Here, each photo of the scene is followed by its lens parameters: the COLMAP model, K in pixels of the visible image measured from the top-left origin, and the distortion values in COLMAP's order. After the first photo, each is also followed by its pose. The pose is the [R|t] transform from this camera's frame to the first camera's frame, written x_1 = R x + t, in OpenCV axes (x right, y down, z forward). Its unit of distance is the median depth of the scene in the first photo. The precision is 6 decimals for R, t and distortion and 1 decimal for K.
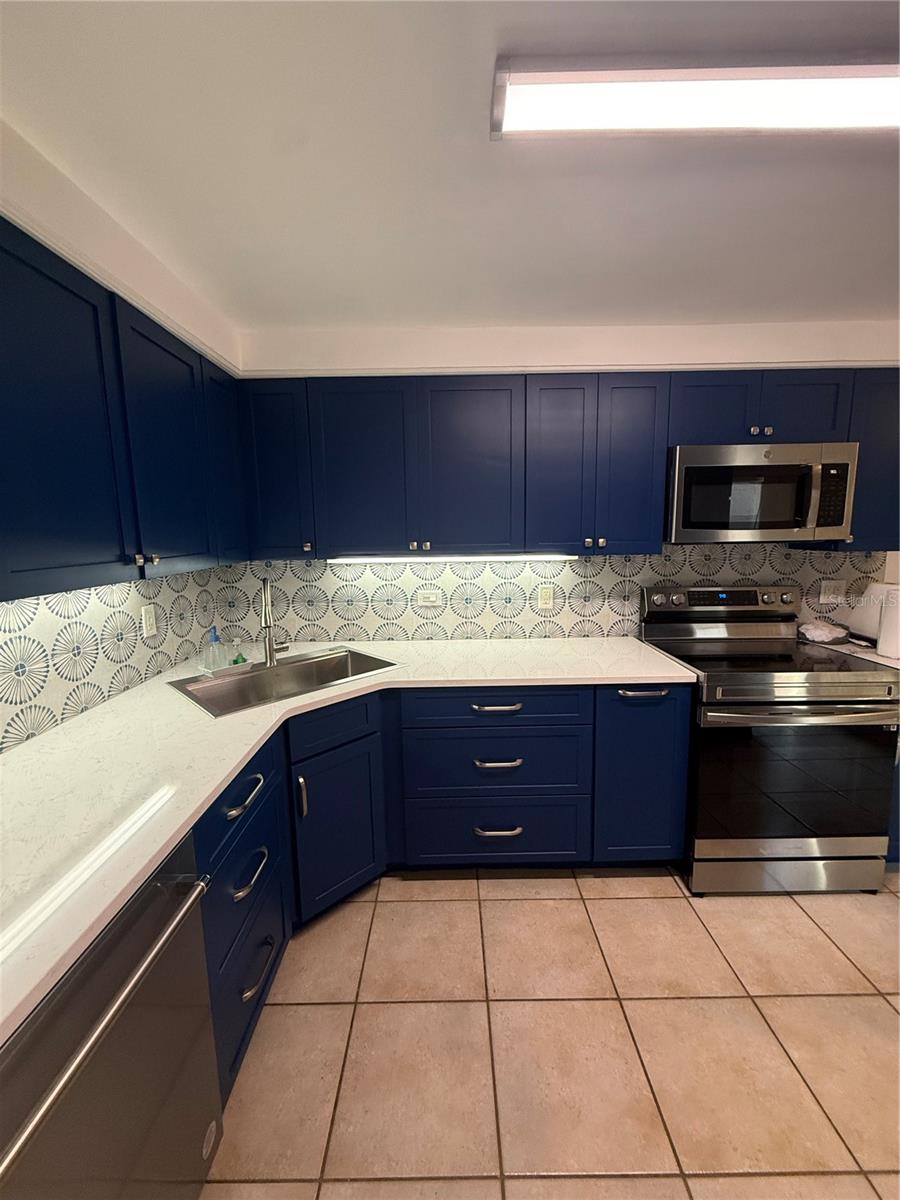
lens RADIAL K [[476.3, 0, 450.6], [0, 476.3, 609.6], [0, 0, 1]] dist [-0.003599, 0.000466]
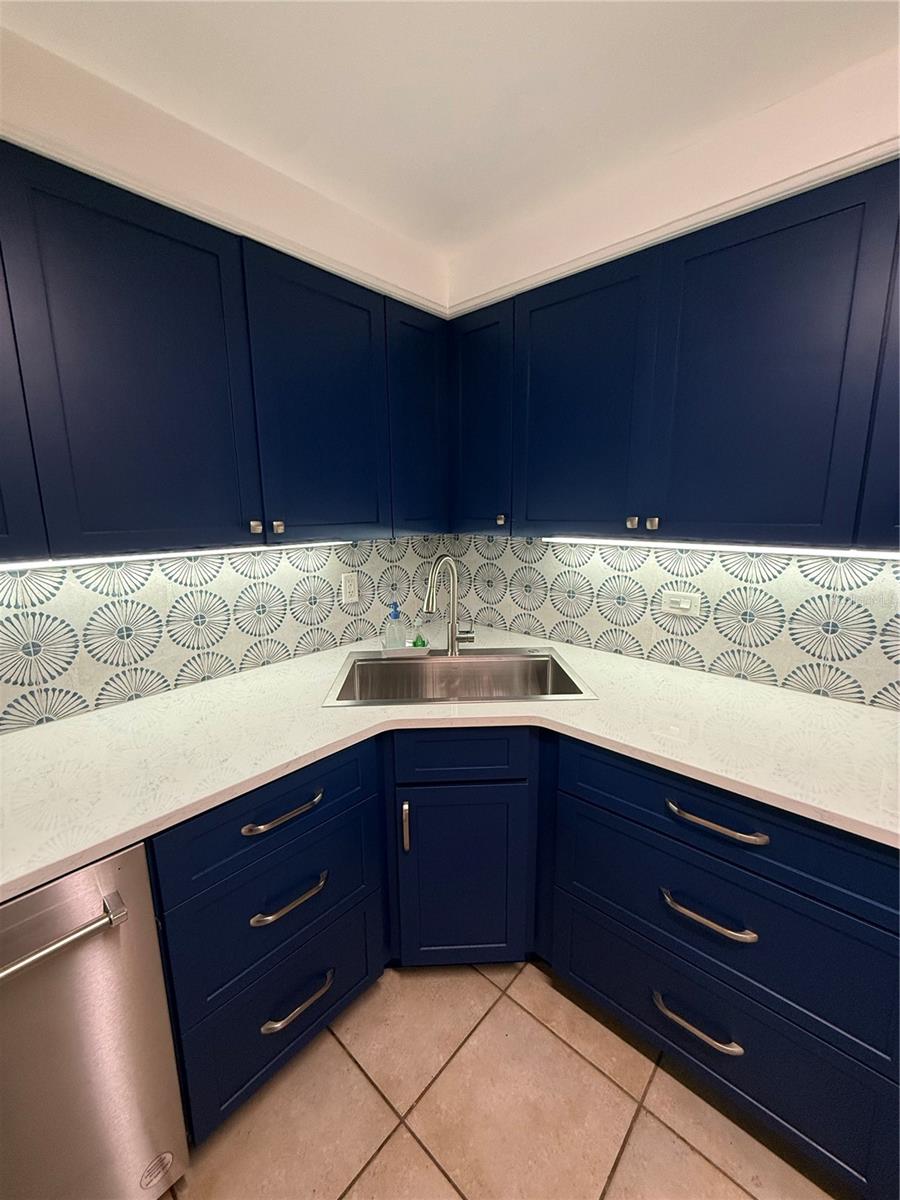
lens RADIAL K [[476.3, 0, 446.0], [0, 476.3, 601.4], [0, 0, 1]] dist [-0.003599, 0.000466]
pose [[0.738511, 0.141455, -0.659236, 0.189170], [-0.116762, 0.989803, 0.081583, -0.054343], [0.664054, 0.016724, 0.747497, 0.369918]]
